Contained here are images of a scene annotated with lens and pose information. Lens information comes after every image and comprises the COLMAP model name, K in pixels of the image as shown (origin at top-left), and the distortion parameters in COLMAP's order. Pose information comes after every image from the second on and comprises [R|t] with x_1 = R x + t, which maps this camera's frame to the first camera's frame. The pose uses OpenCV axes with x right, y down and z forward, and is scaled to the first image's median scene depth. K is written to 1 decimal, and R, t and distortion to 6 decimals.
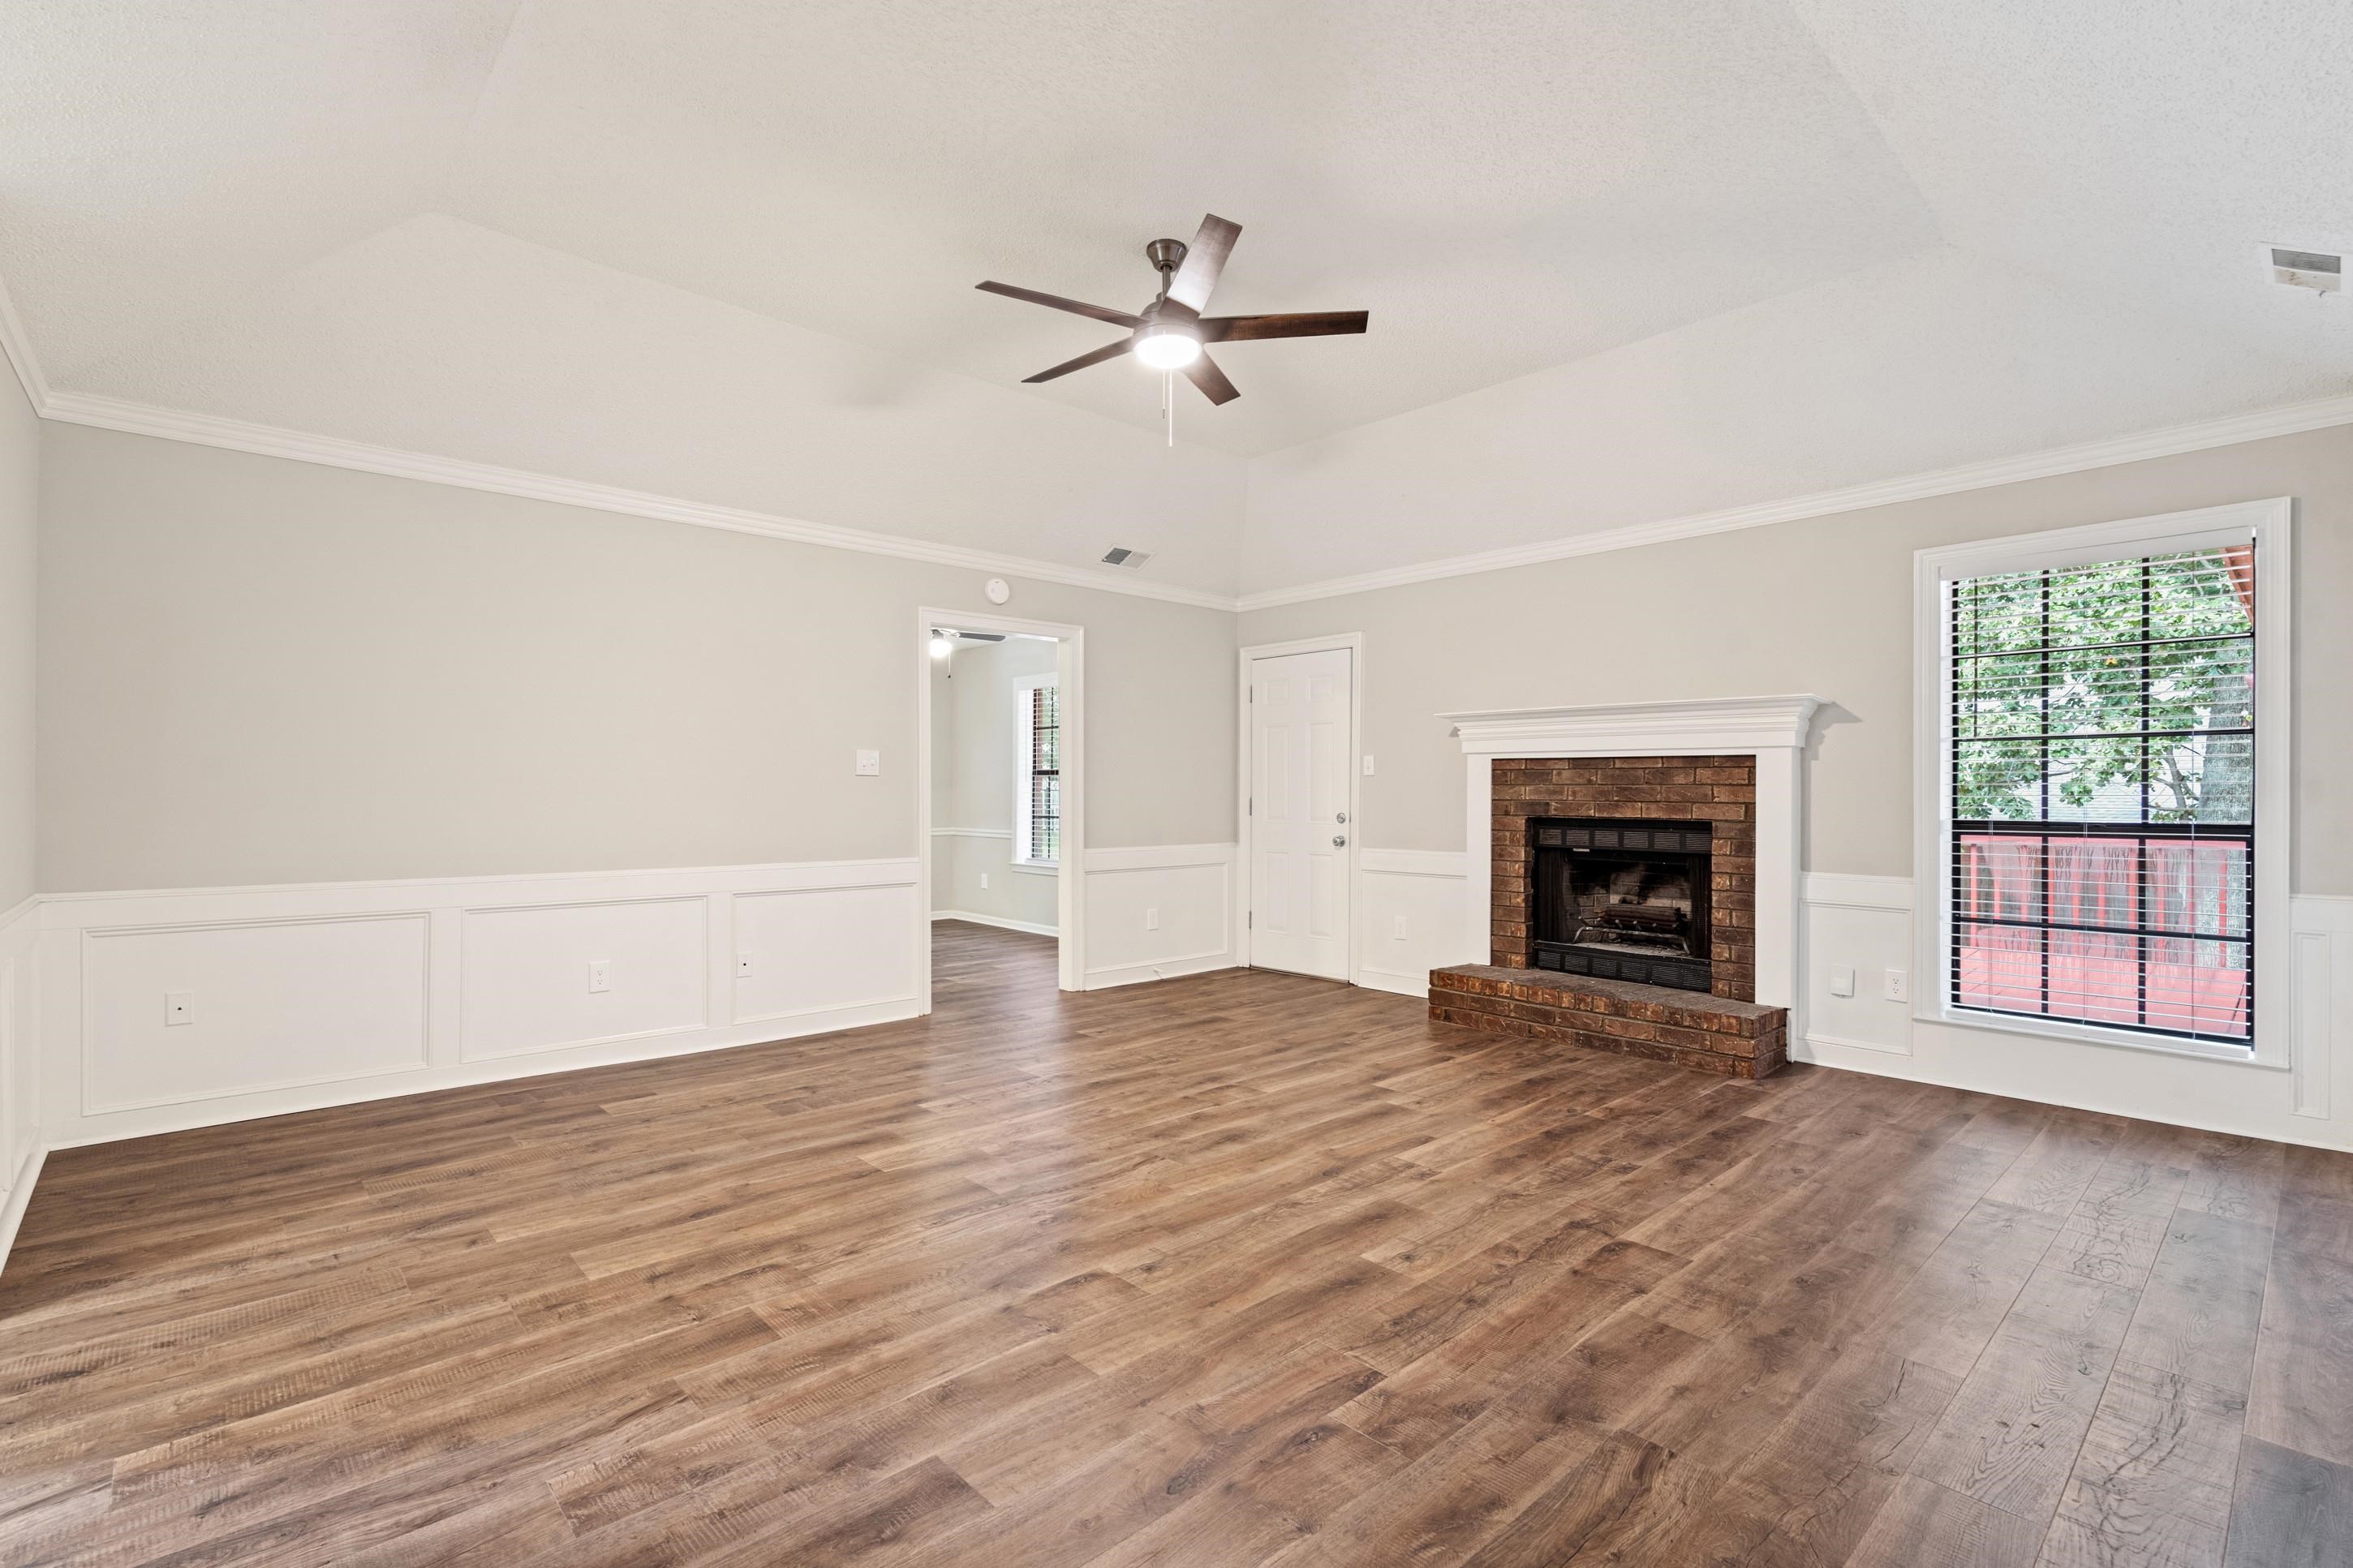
lens RADIAL K [[1067.0, 0, 1144.7], [0, 1067.0, 788.8], [0, 0, 1]] dist [-0.010501, 0.002594]
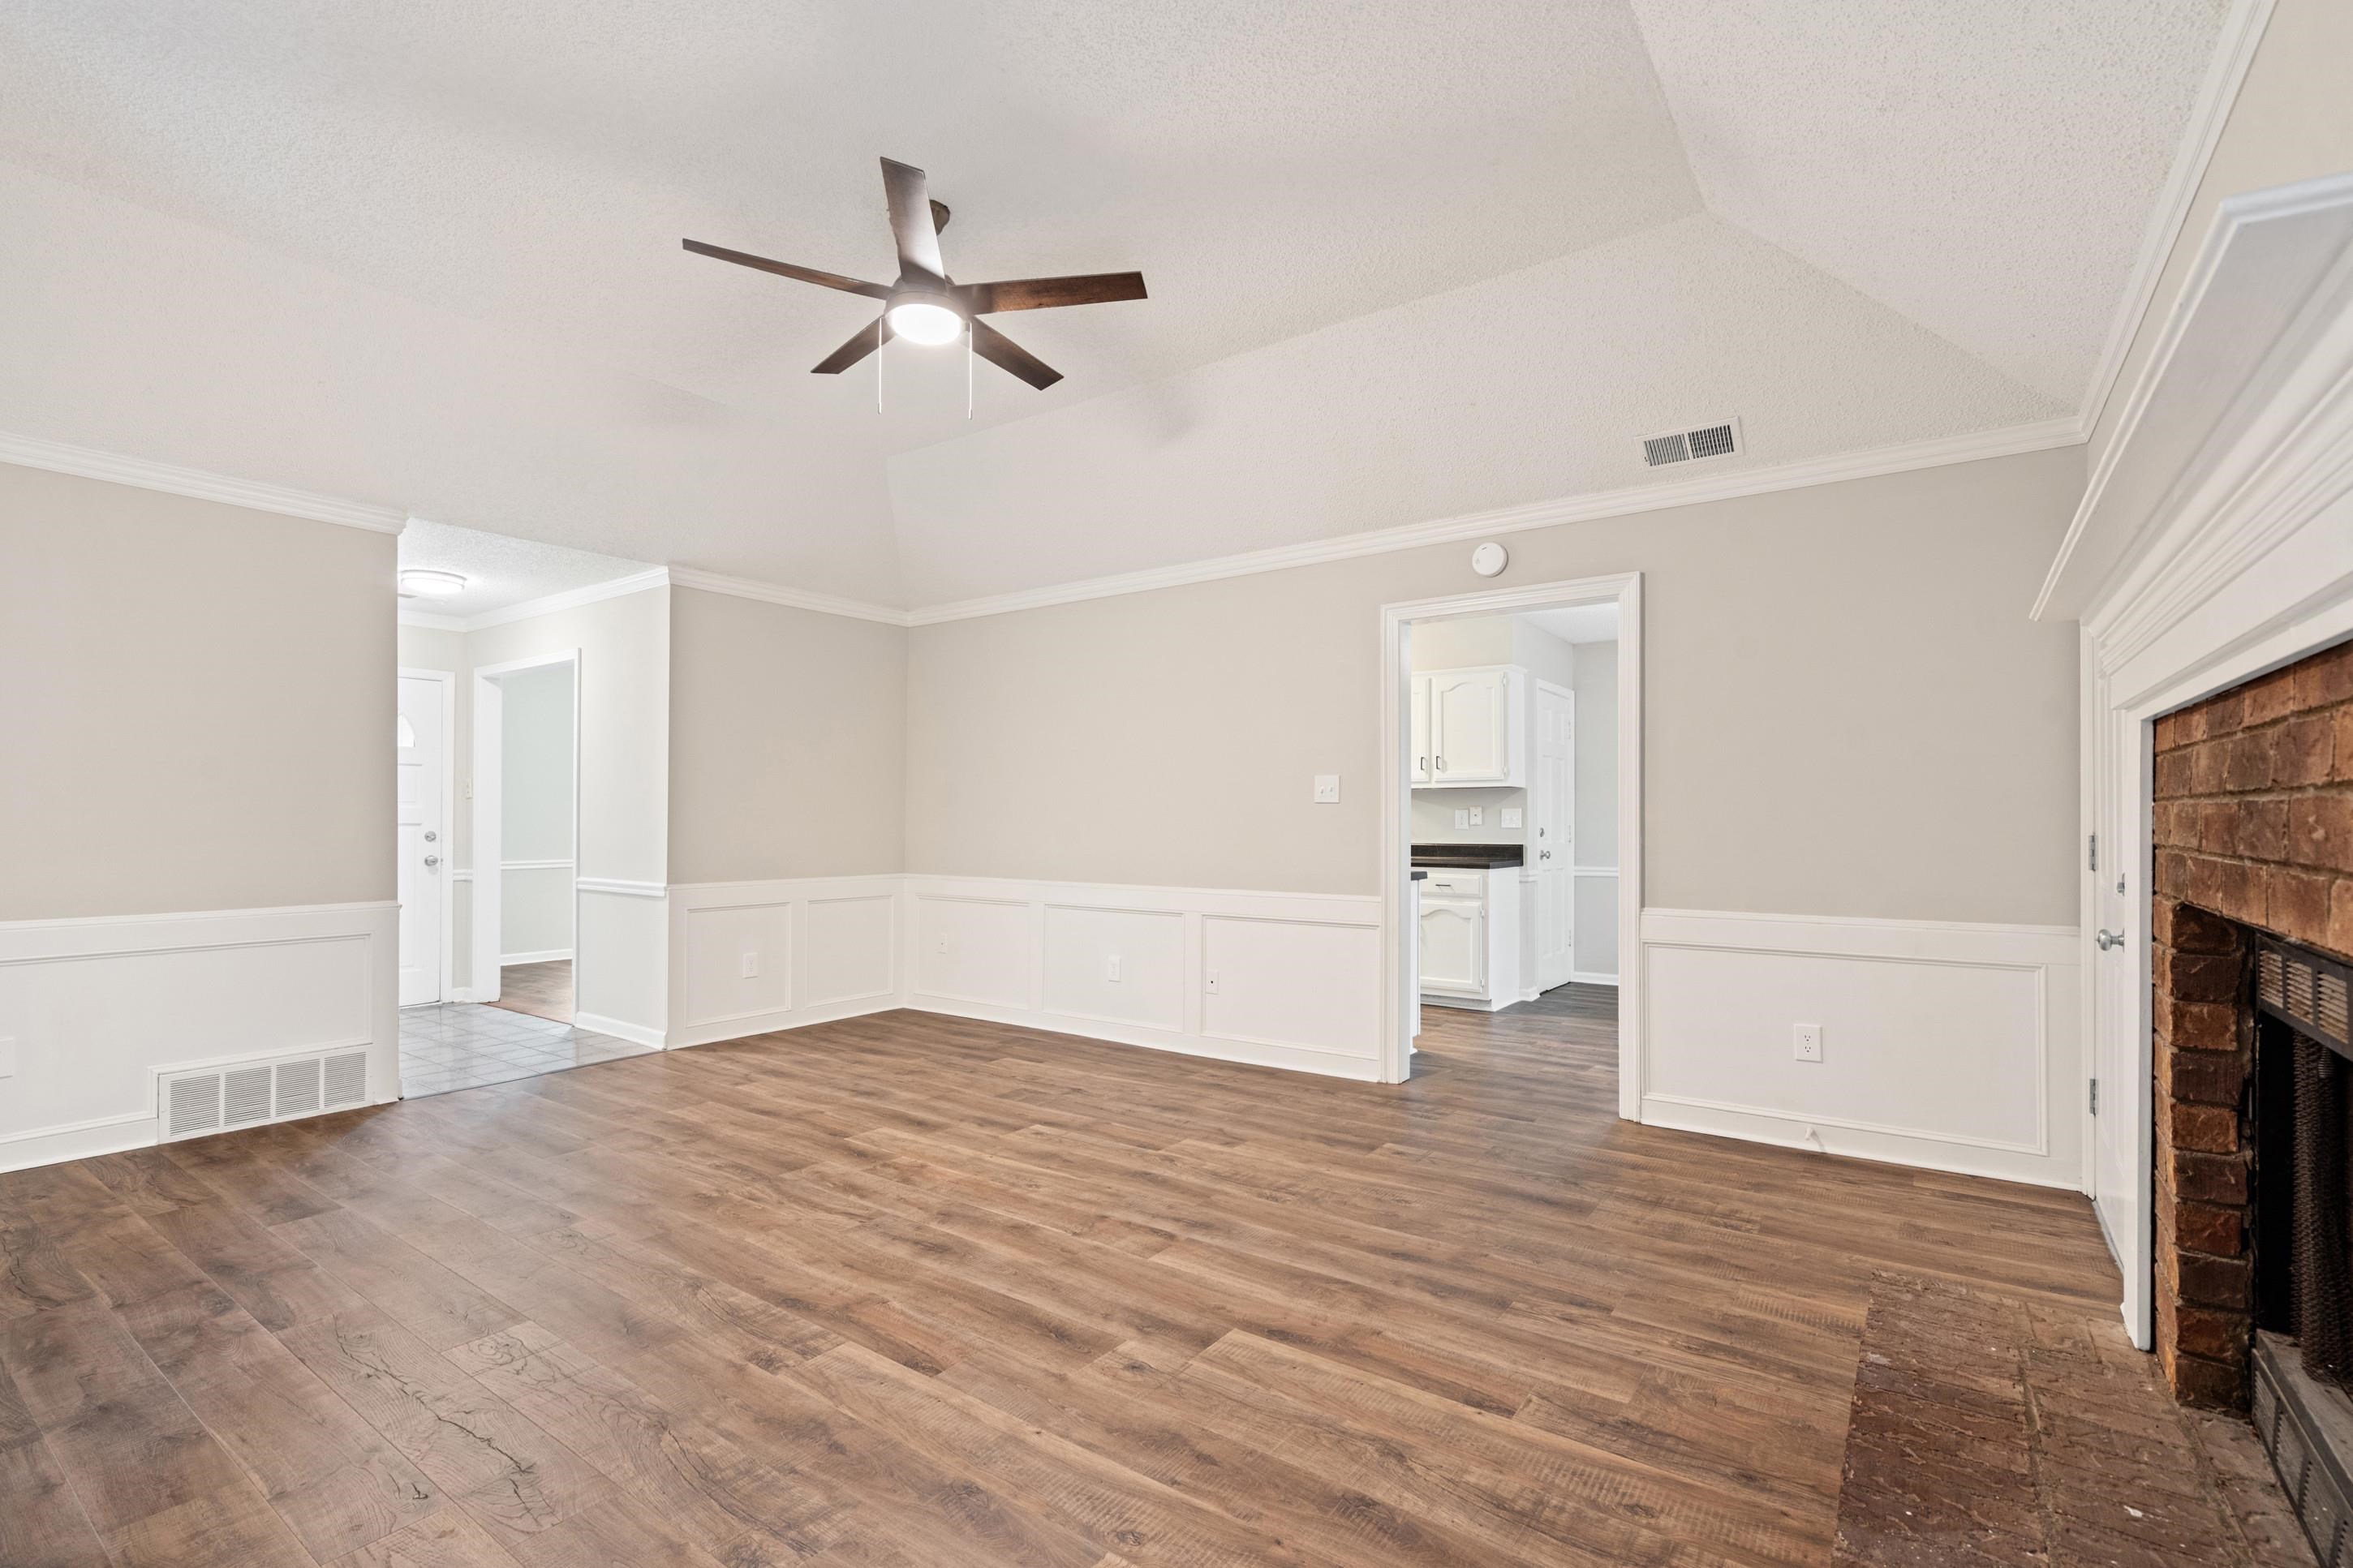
lens RADIAL K [[1067.0, 0, 1170.3], [0, 1067.0, 807.4], [0, 0, 1]] dist [-0.010501, 0.002594]
pose [[0.217329, -0.011987, -0.976025, 0.941885], [0.001462, 0.999927, -0.011955, 0.001927], [0.976097, 0.001171, 0.217330, 1.025805]]
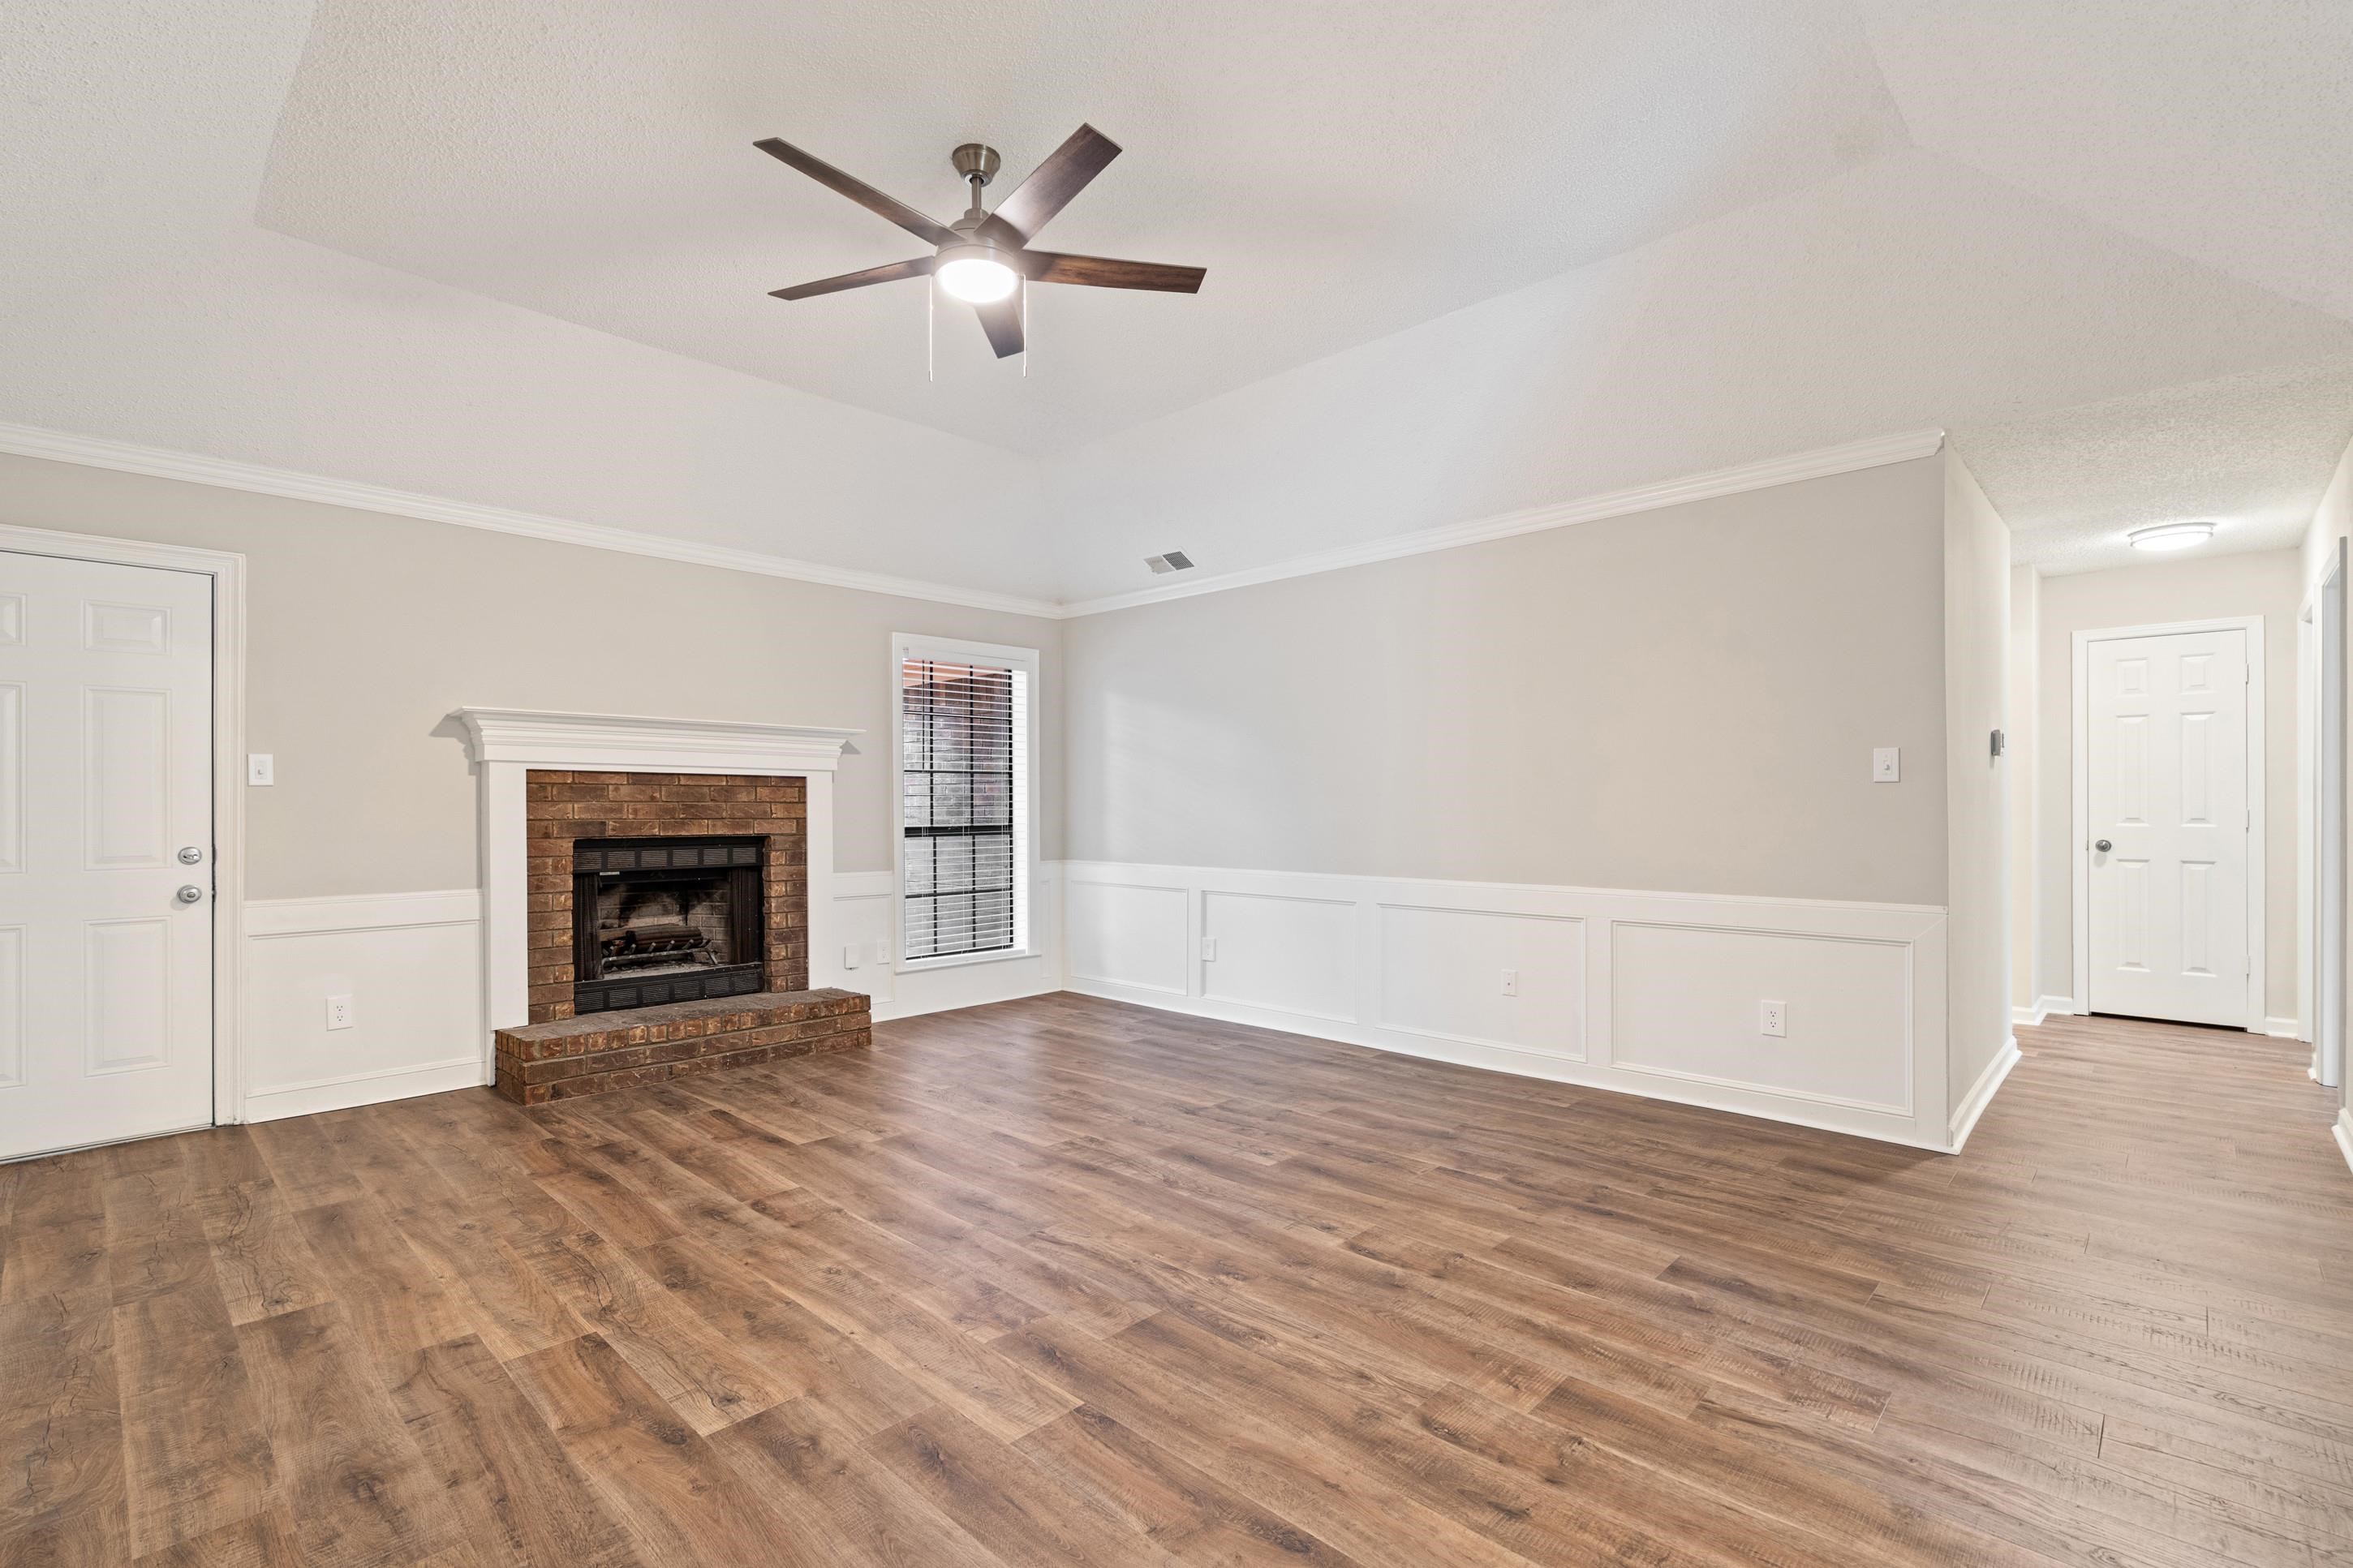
lens RADIAL K [[1067.0, 0, 1160.7], [0, 1067.0, 795.5], [0, 0, 1]] dist [-0.010501, 0.002594]
pose [[-0.070330, 0.009024, 0.997483, -0.831956], [0.001070, 0.999959, -0.008971, -0.000750], [-0.997523, 0.000437, -0.070337, 0.933403]]
